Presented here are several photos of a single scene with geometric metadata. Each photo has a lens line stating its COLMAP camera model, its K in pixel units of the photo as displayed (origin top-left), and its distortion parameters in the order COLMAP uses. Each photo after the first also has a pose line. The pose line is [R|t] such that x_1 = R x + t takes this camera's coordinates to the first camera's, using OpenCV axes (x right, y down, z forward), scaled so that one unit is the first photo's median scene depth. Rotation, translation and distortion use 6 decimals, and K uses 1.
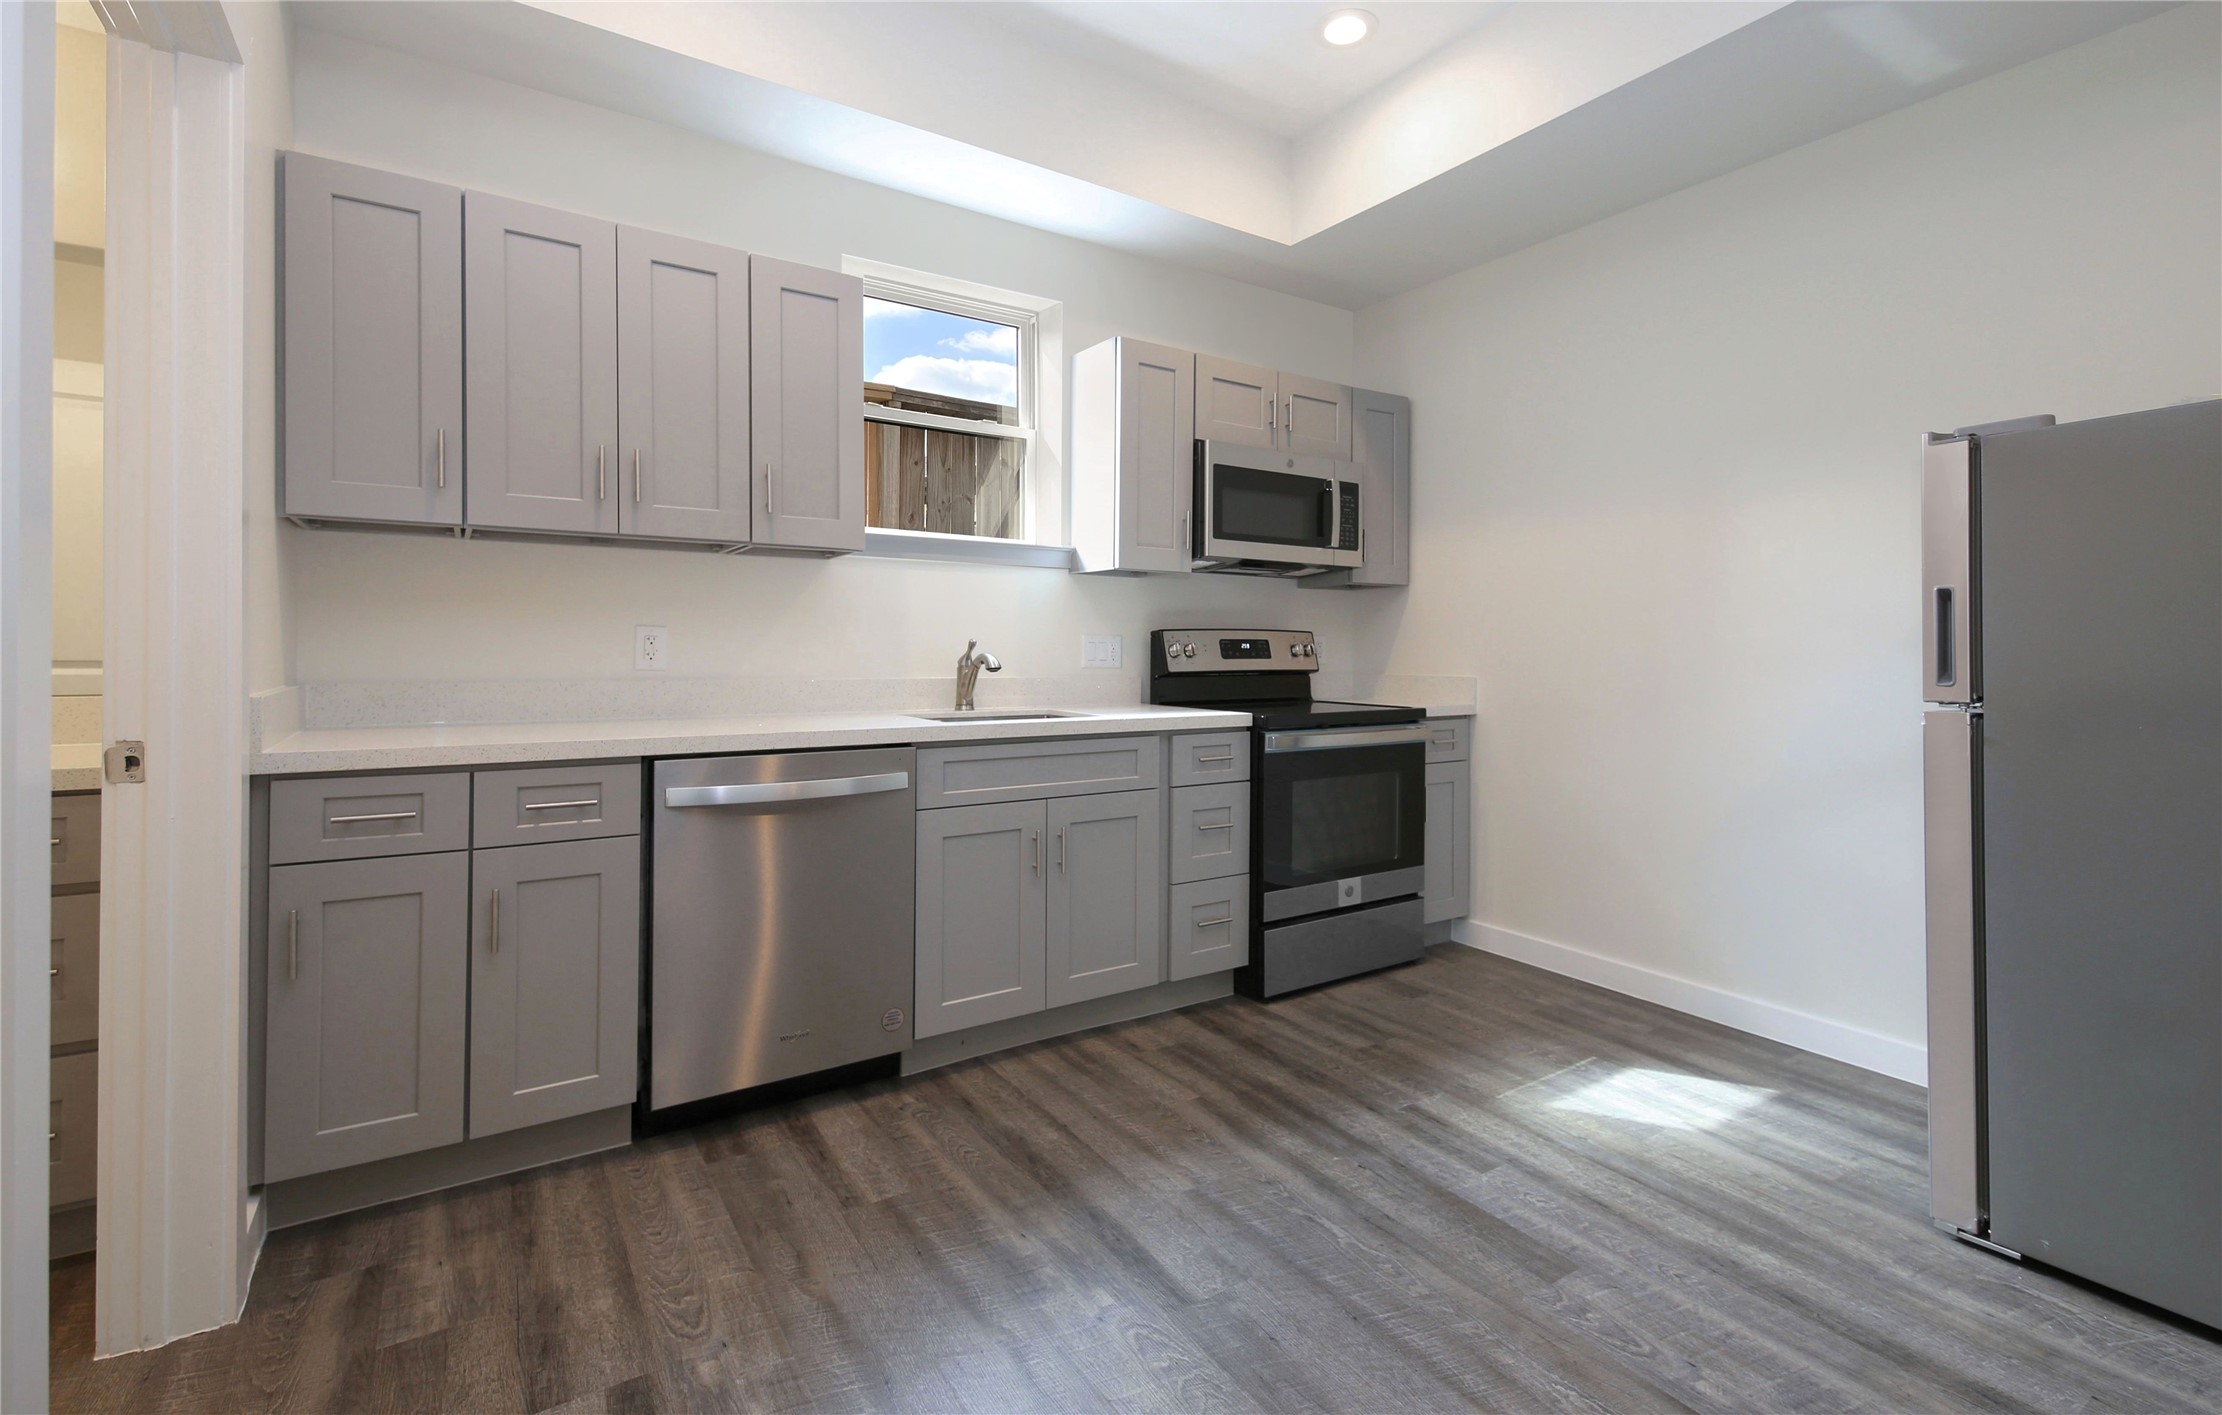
lens RADIAL K [[996.0, 0, 1144.0], [0, 996.0, 649.2], [0, 0, 1]] dist [0.001378, -0.000600]
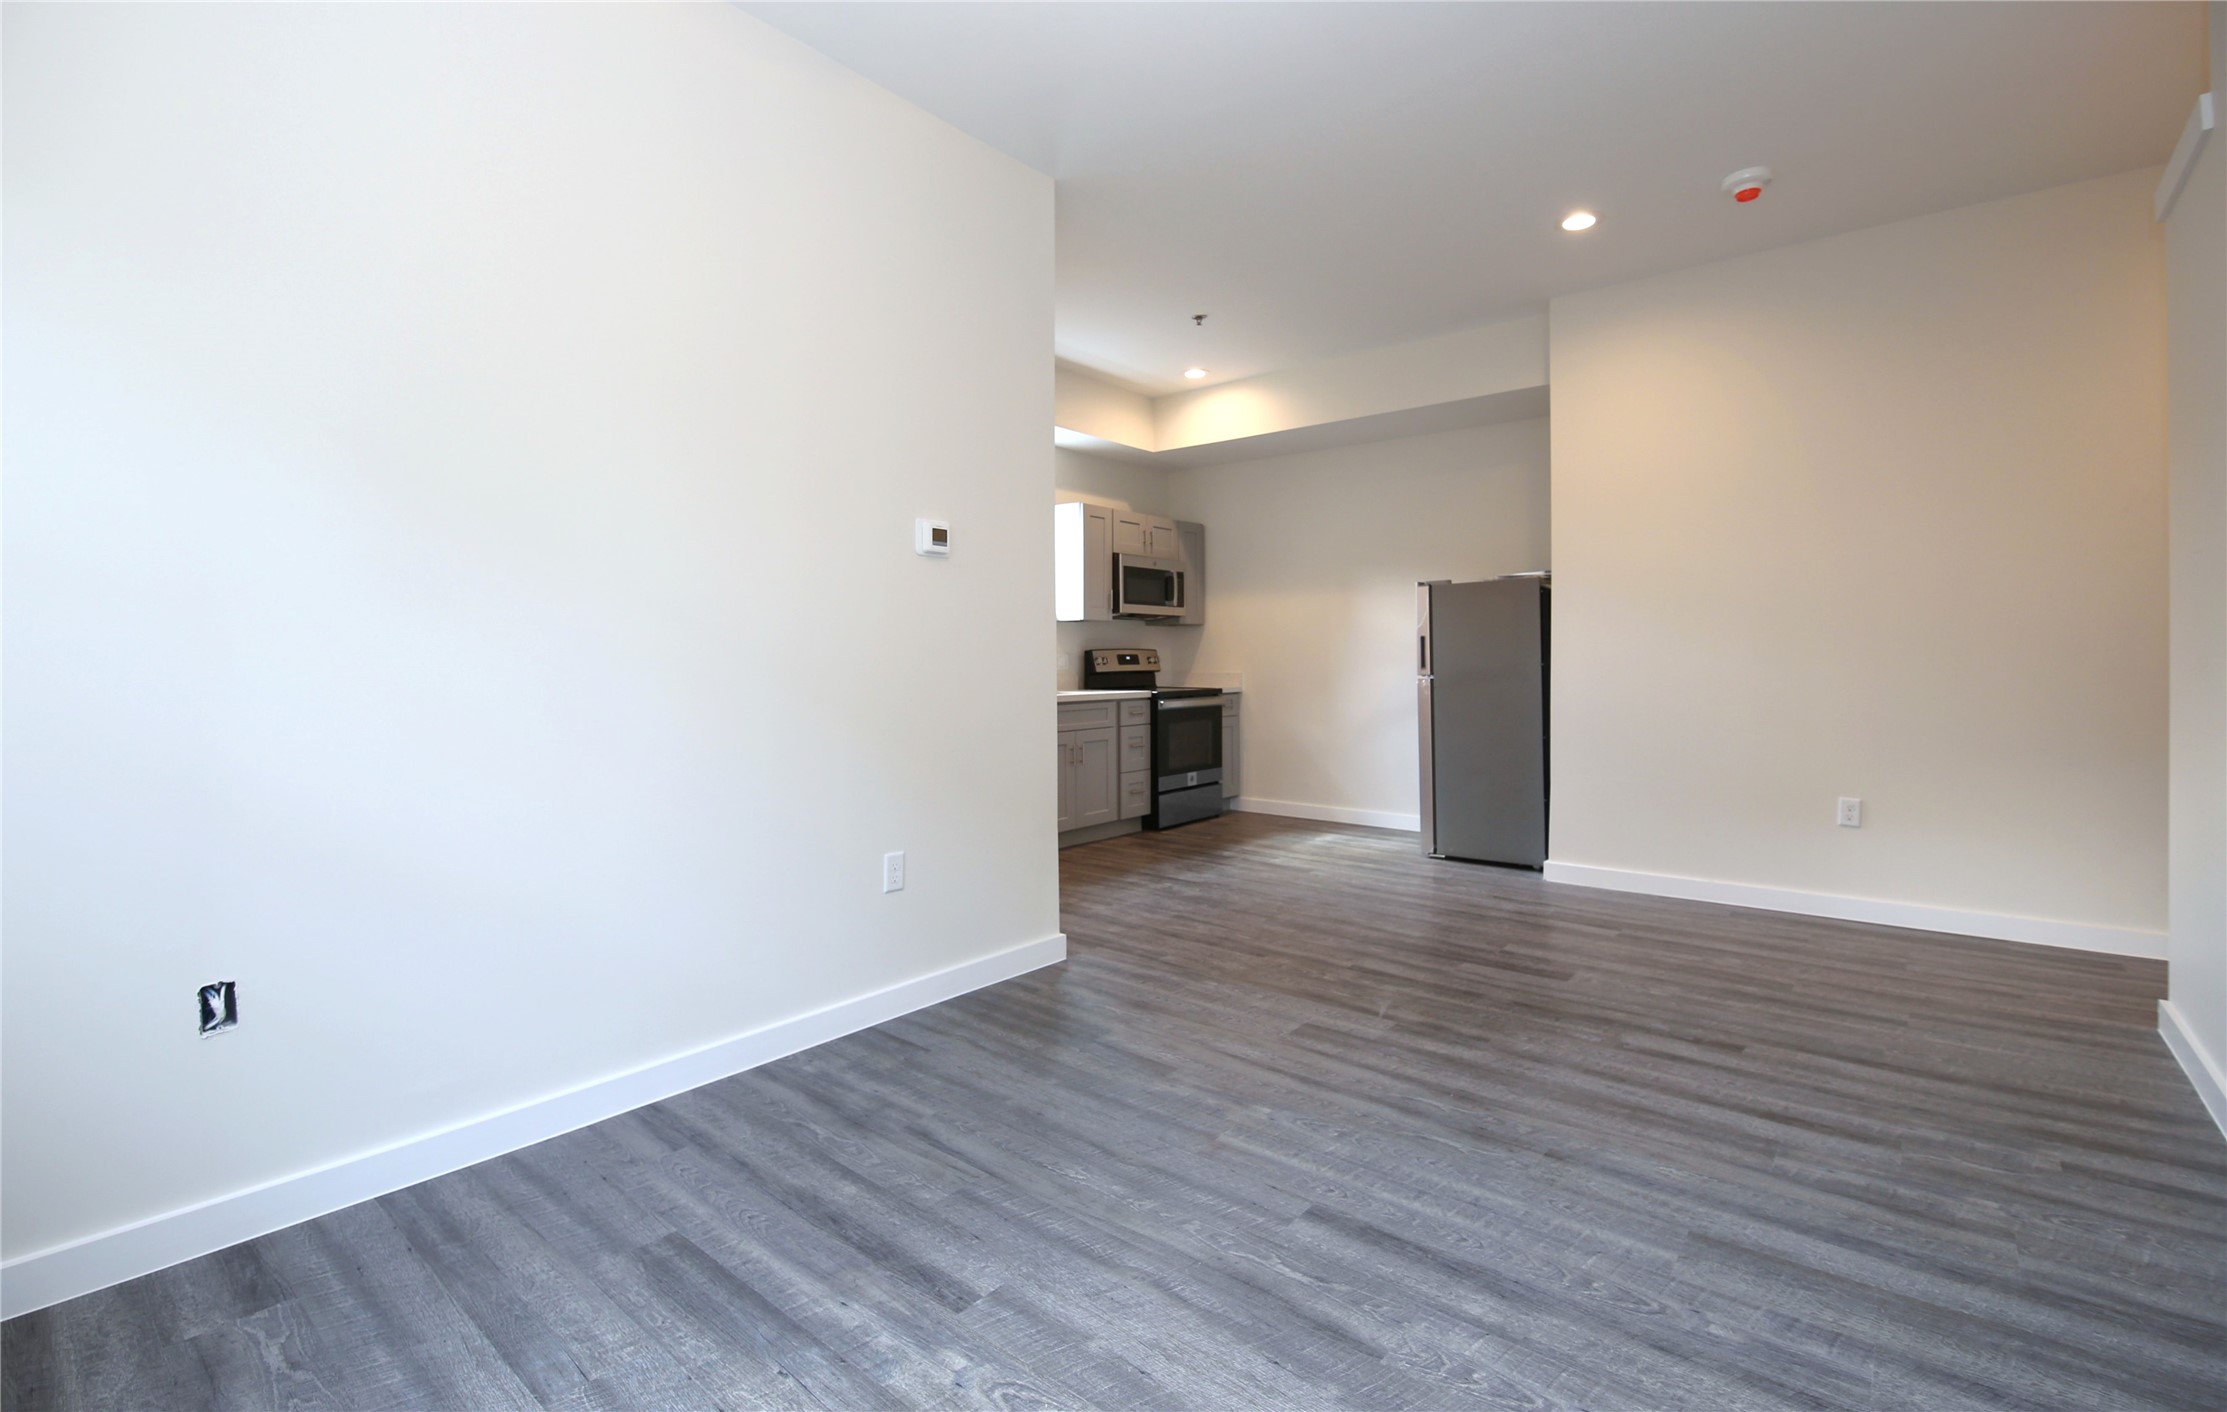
lens RADIAL K [[985.6, 0, 1112.0], [0, 985.6, 655.7], [0, 0, 1]] dist [0.000064, -0.000040]
pose [[0.958688, -0.010829, 0.284253, -0.509512], [0.011459, 0.999934, -0.000551, -0.007355], [-0.284229, 0.003785, 0.958749, -0.864030]]
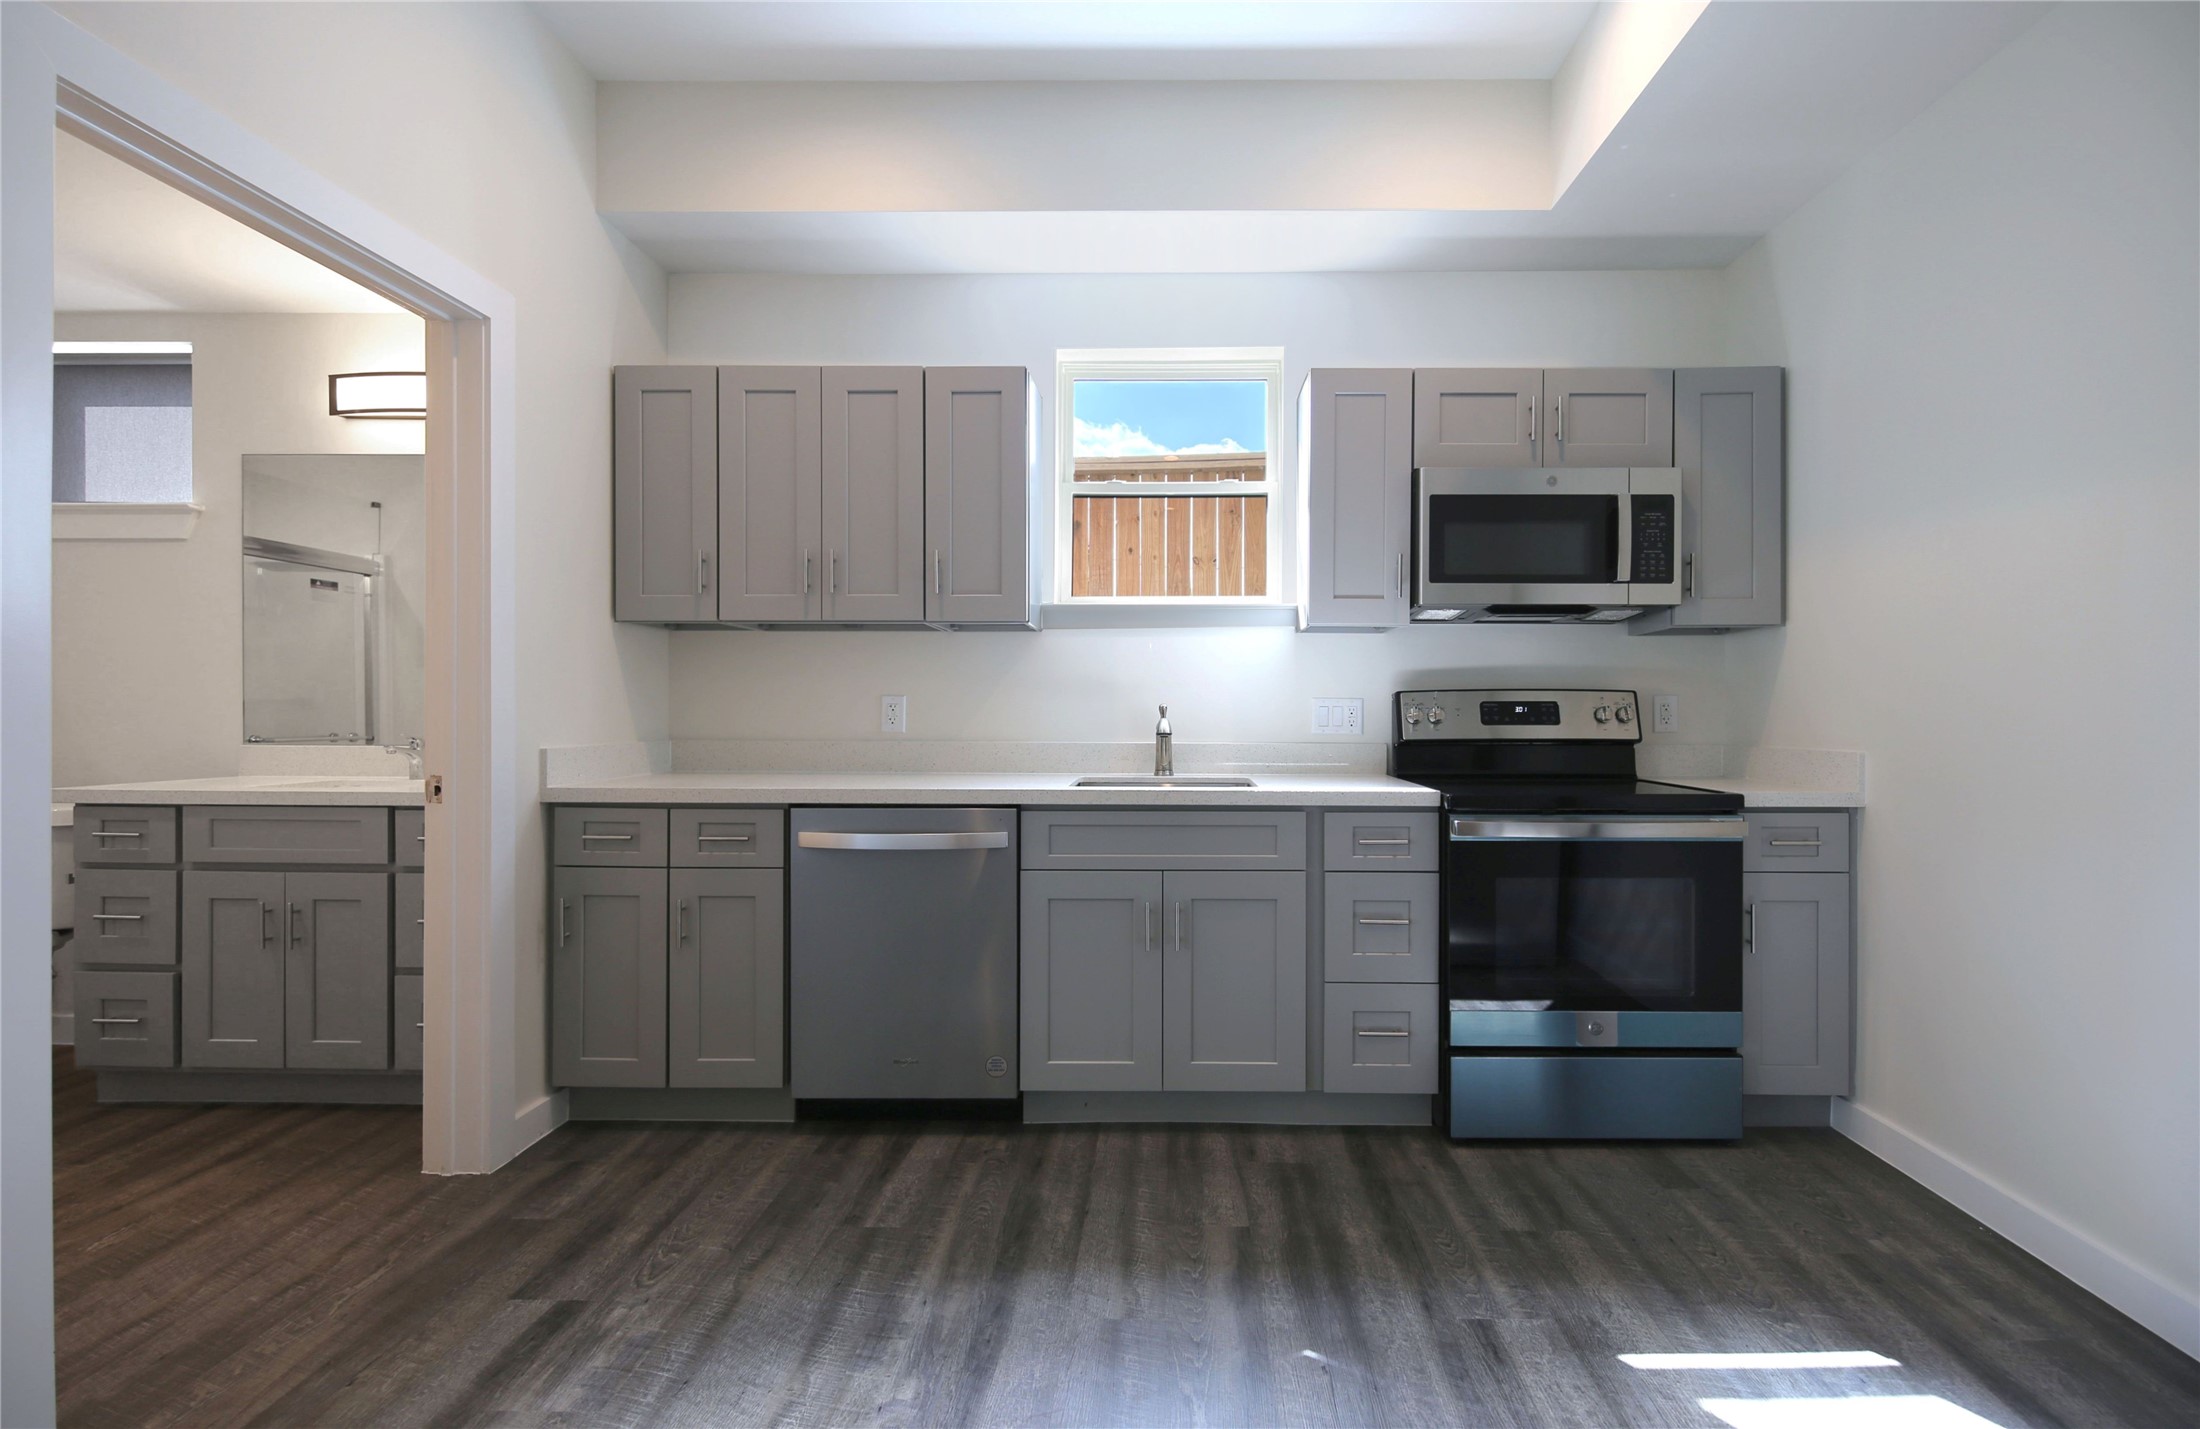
lens RADIAL K [[973.6, 0, 1159.2], [0, 973.6, 713.5], [0, 0, 1]] dist [0.000347, 0.000204]
pose [[0.821227, -0.002308, -0.570597, 0.354229], [0.002497, 0.999997, -0.000451, -0.000316], [0.570596, -0.001054, 0.821230, 0.187605]]
